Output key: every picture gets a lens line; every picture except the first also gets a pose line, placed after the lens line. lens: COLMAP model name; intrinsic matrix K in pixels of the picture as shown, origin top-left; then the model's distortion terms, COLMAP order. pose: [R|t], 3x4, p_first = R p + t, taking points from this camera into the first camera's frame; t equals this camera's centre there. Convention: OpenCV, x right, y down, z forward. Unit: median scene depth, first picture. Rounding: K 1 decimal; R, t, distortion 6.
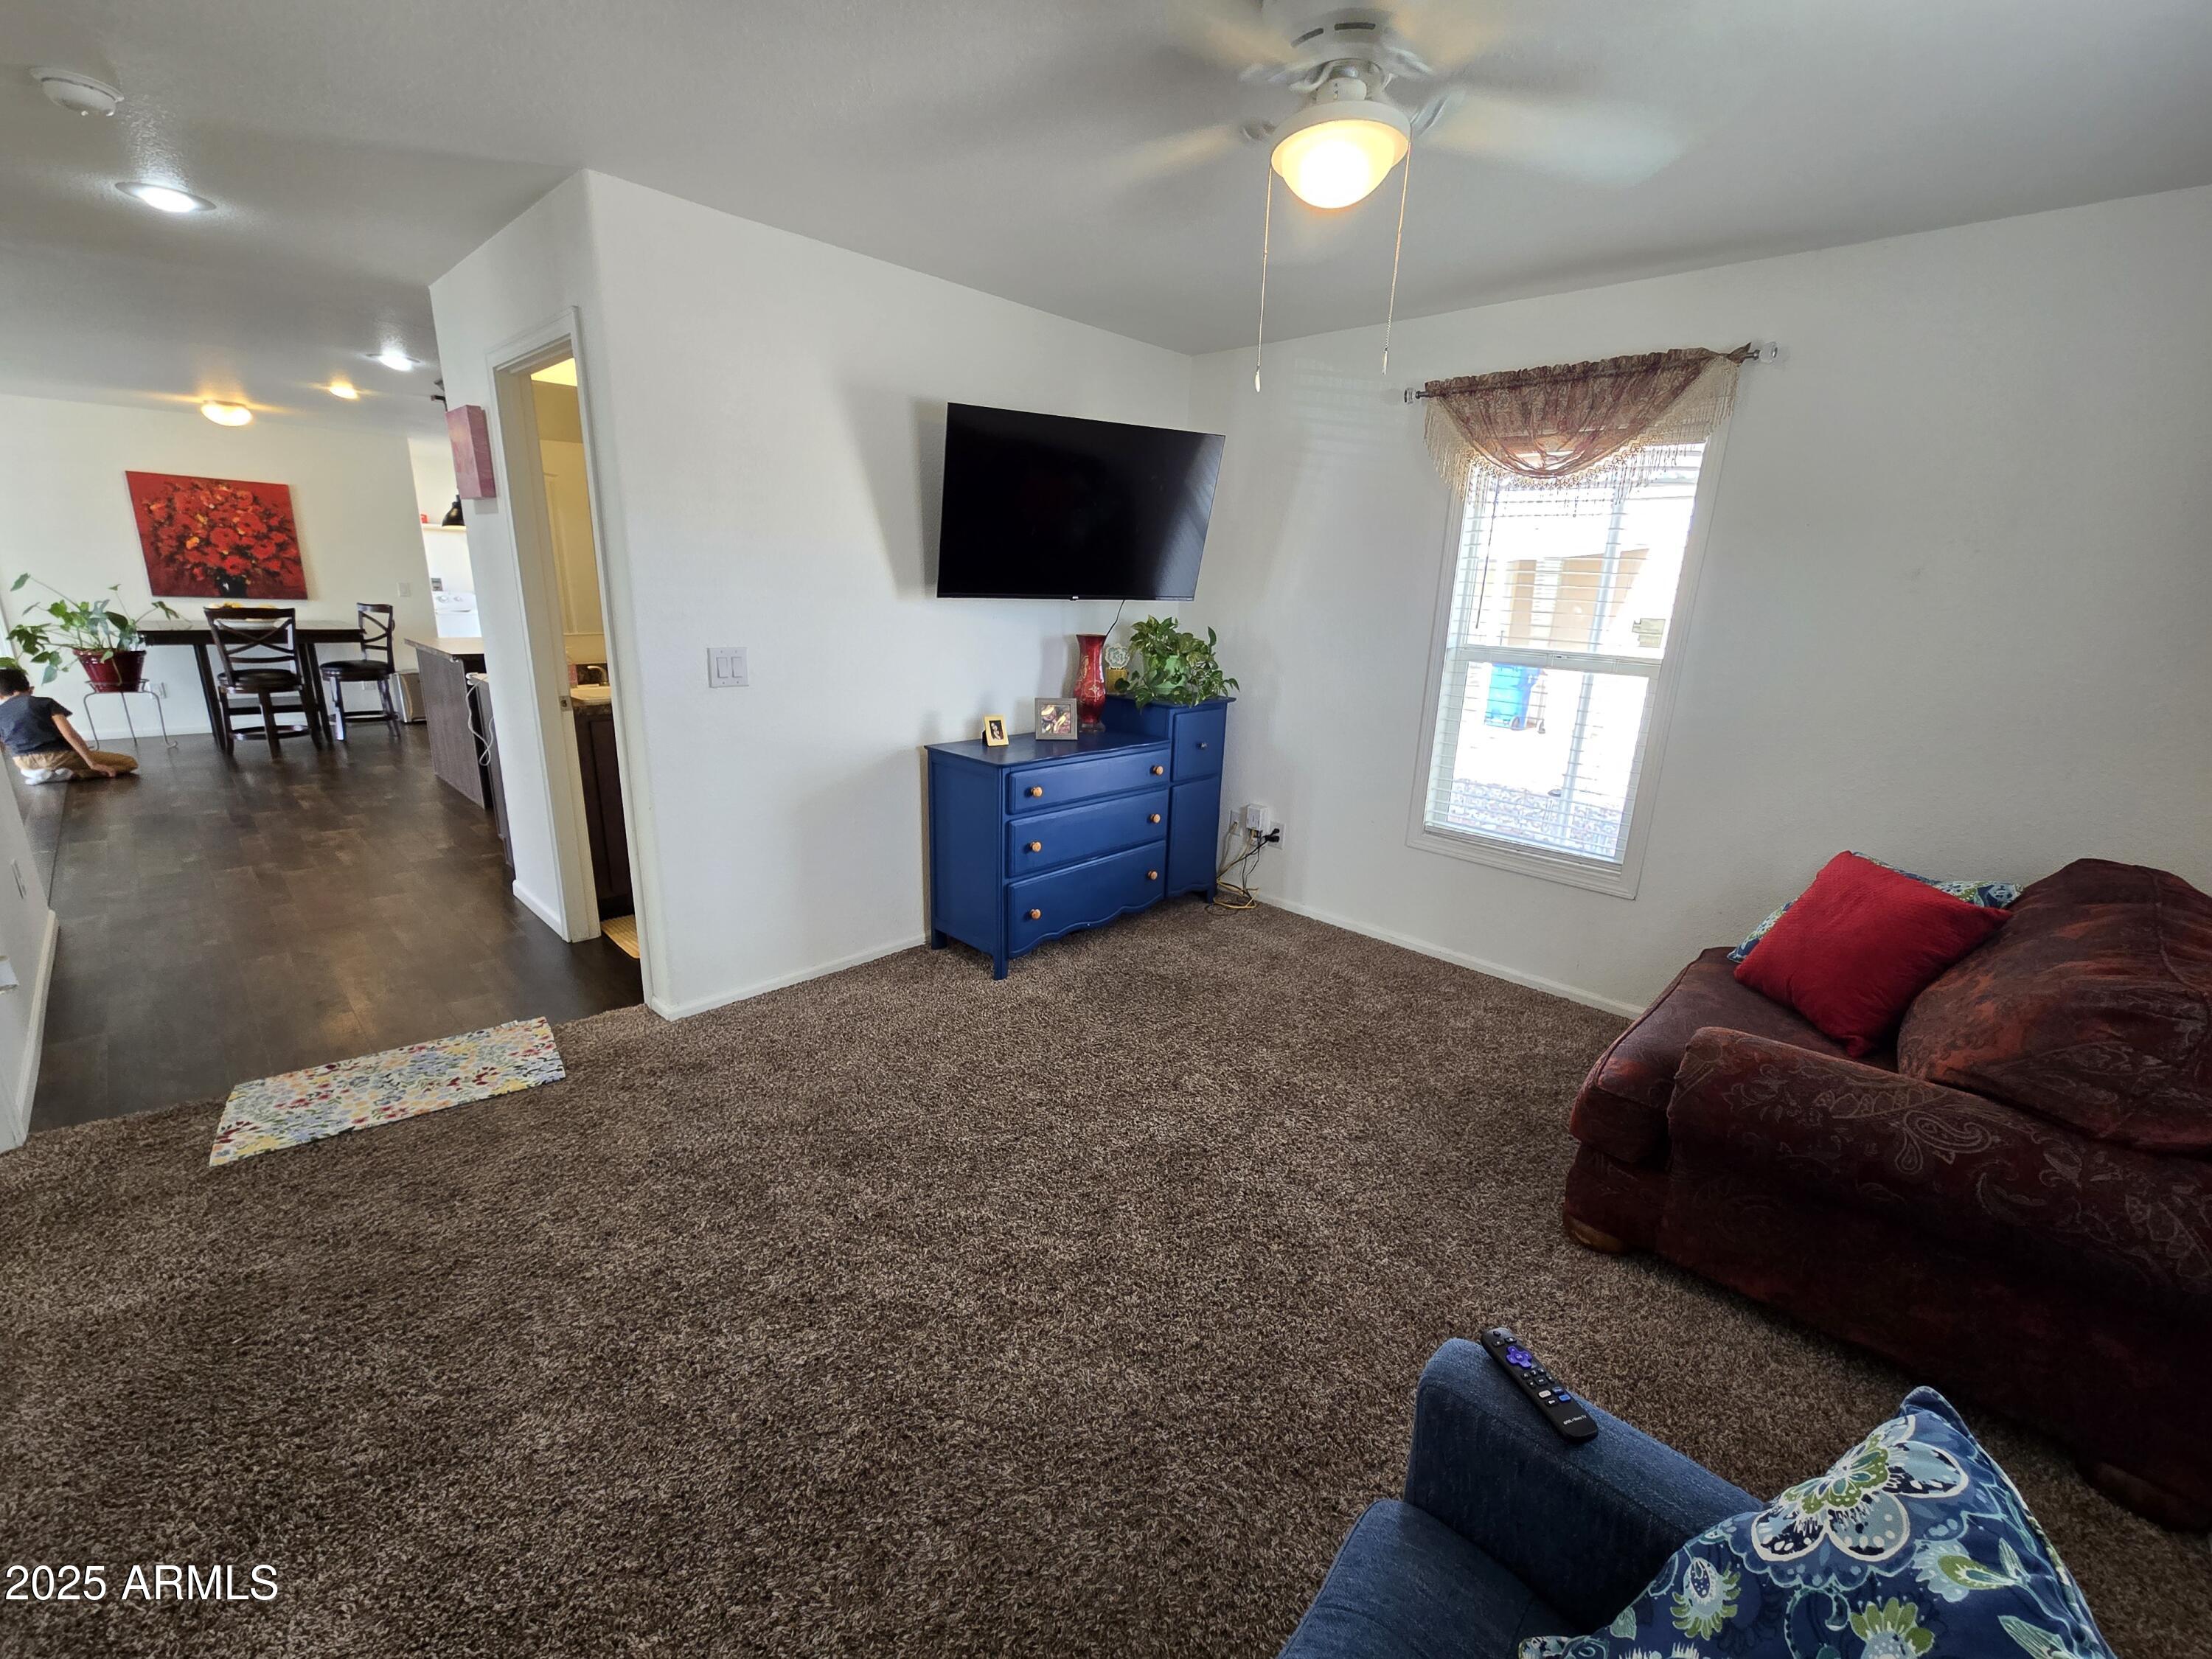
lens RADIAL K [[906.3, 0, 1101.9], [0, 906.3, 834.0], [0, 0, 1]] dist [-0.000374, -0.000418]
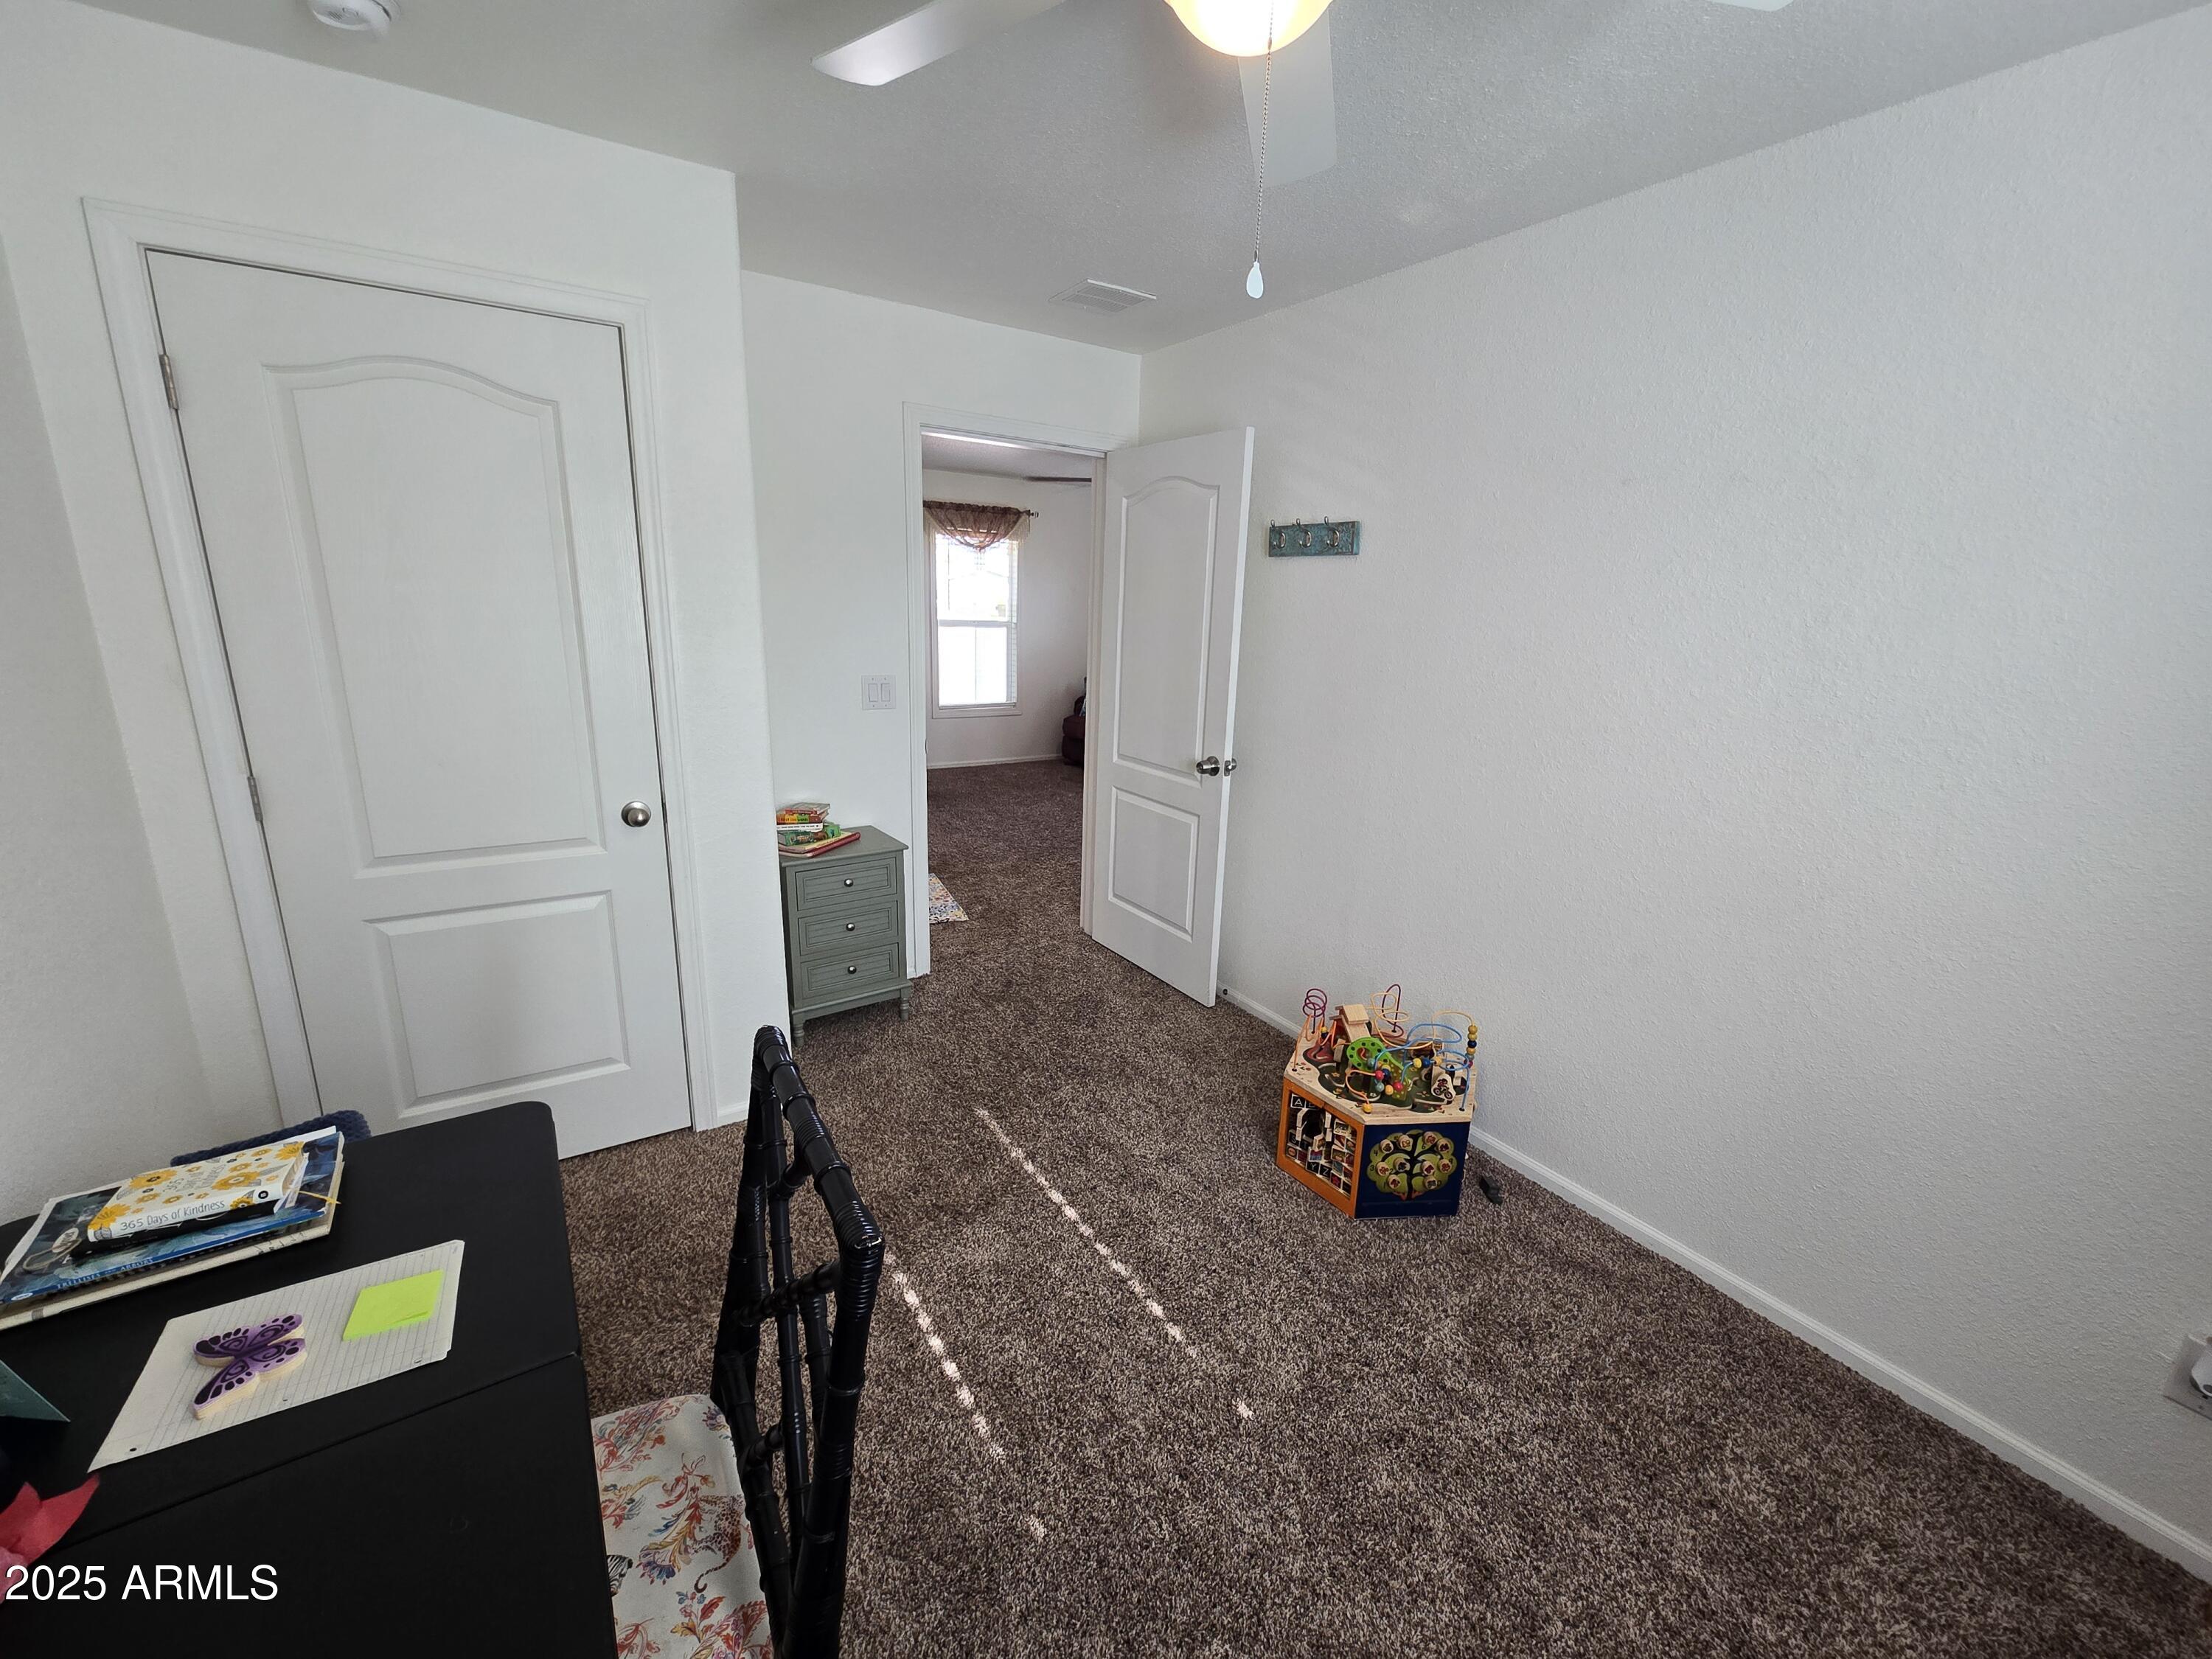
lens RADIAL K [[906.3, 0, 1101.9], [0, 906.3, 834.0], [0, 0, 1]] dist [-0.000374, -0.000418]
pose [[0.237439, -0.271565, 0.932671, -1.999759], [0.242496, 0.946301, 0.213799, -0.109928], [-0.940648, 0.175404, 0.290542, 0.110612]]
